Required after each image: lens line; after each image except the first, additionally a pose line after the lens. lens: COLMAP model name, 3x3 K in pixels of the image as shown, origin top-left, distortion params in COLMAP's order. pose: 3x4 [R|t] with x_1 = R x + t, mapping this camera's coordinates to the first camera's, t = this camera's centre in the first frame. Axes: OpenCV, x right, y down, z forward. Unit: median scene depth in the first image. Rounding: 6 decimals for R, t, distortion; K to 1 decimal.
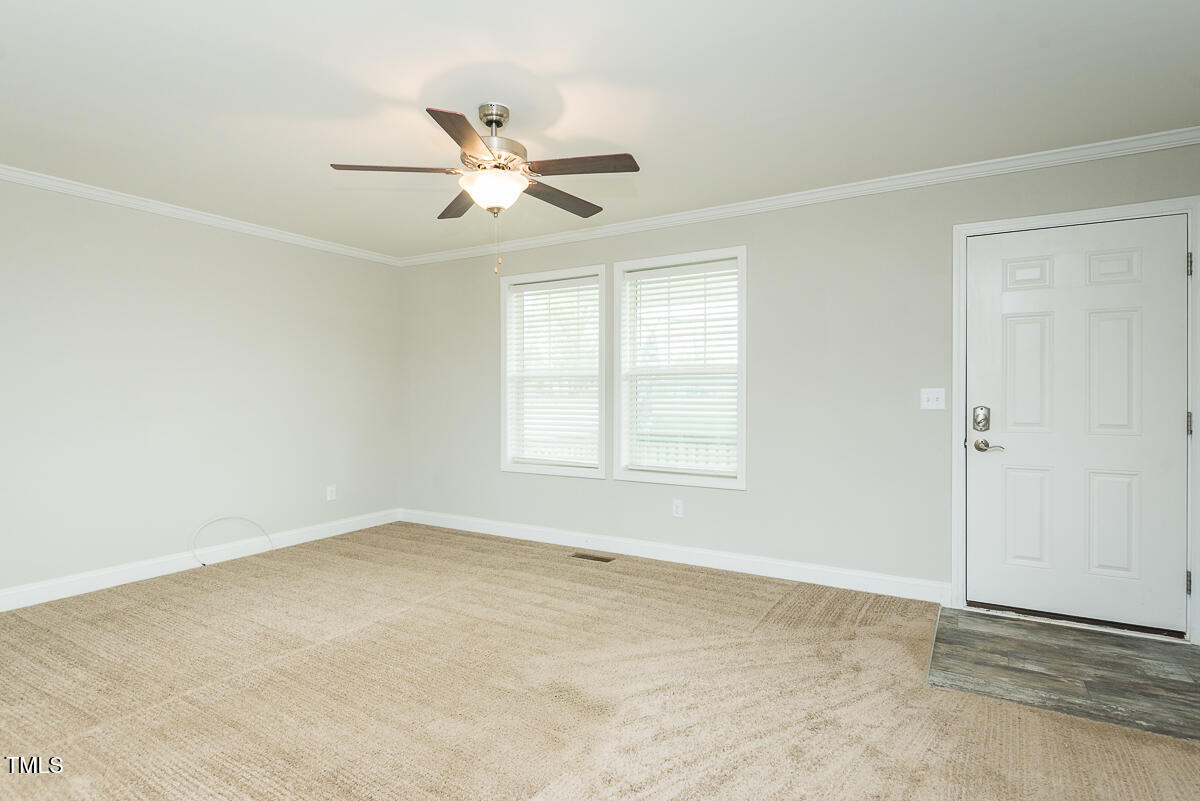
lens RADIAL K [[617.6, 0, 601.0], [0, 617.6, 393.2], [0, 0, 1]] dist [0.014844, -0.013125]
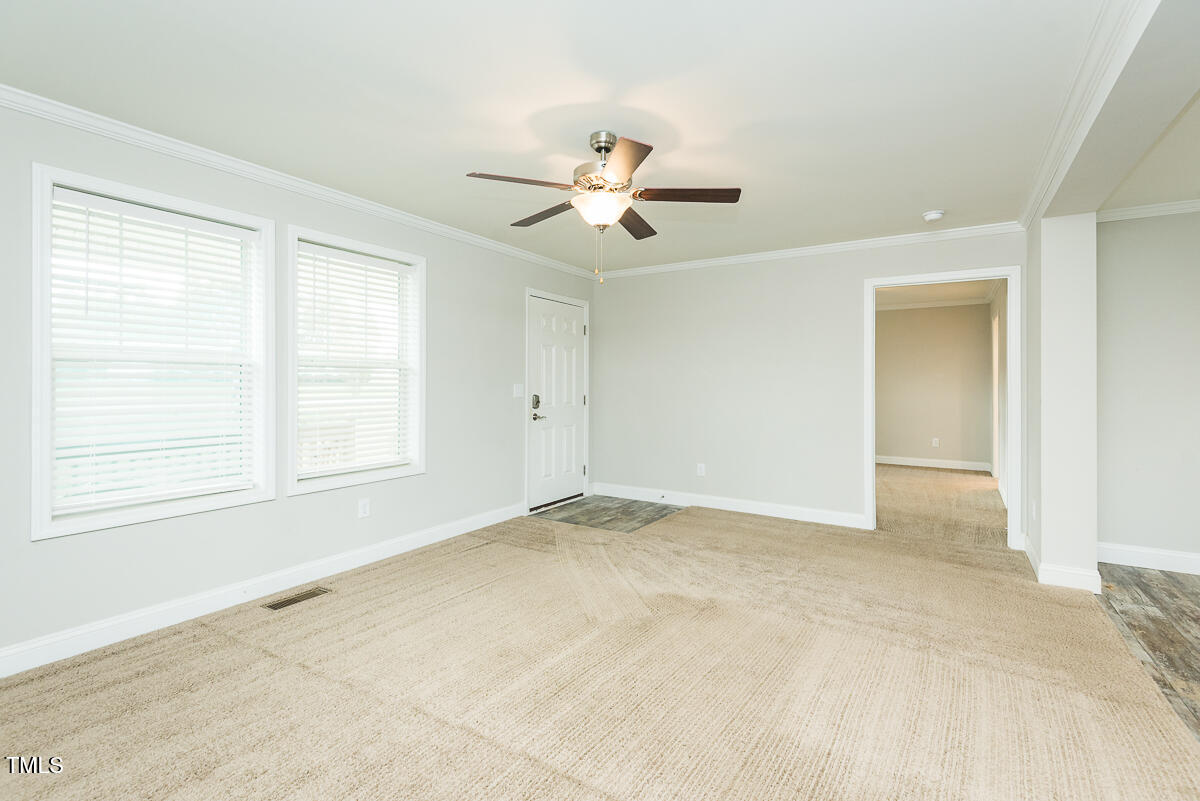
lens RADIAL K [[546.2, 0, 607.2], [0, 546.2, 381.3], [0, 0, 1]] dist [0.030305, -0.022395]
pose [[0.011027, 0.005250, 0.999925, -0.961301], [-0.005232, 0.999973, -0.005192, -0.009439], [-0.999926, -0.005174, 0.011054, 0.816625]]
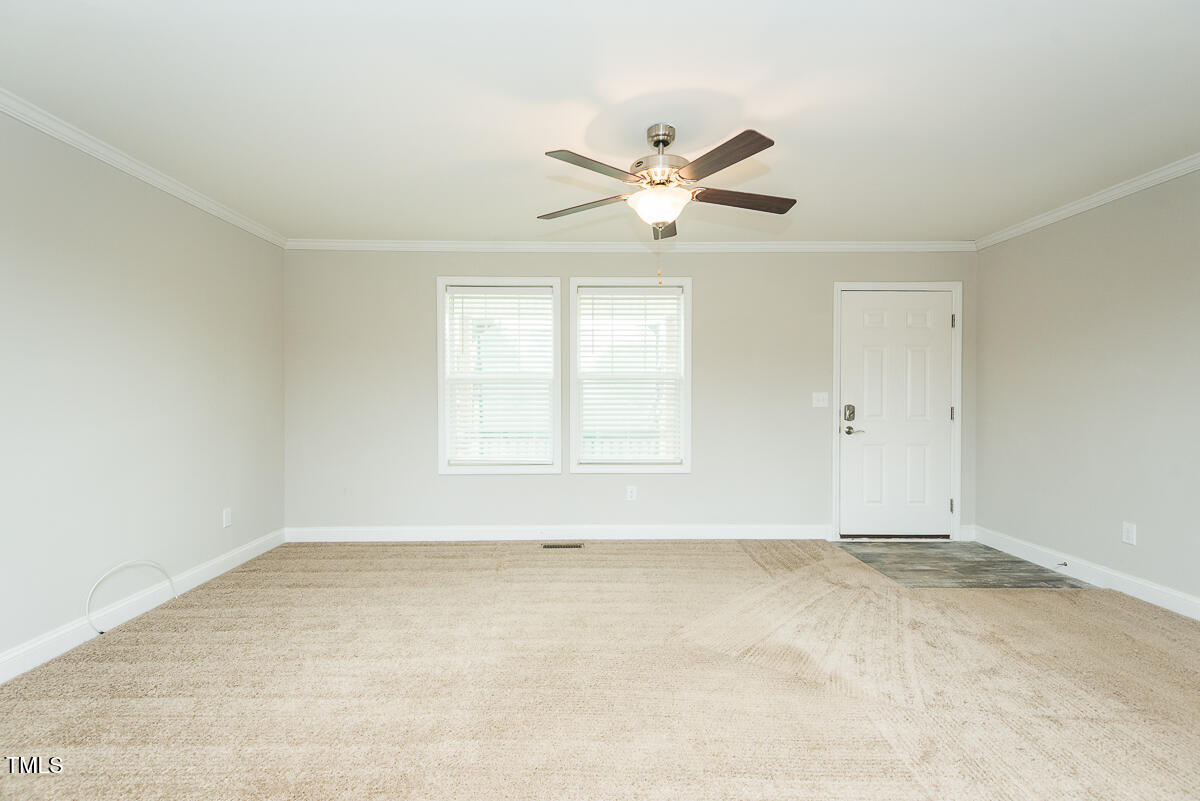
lens RADIAL K [[540.8, 0, 596.0], [0, 540.8, 399.7], [0, 0, 1]] dist [0.025563, -0.018466]
pose [[0.849215, -0.001040, 0.528046, -0.634632], [-0.001668, 0.999988, 0.004653, 0.004124], [-0.528044, -0.004832, 0.849203, 0.212798]]
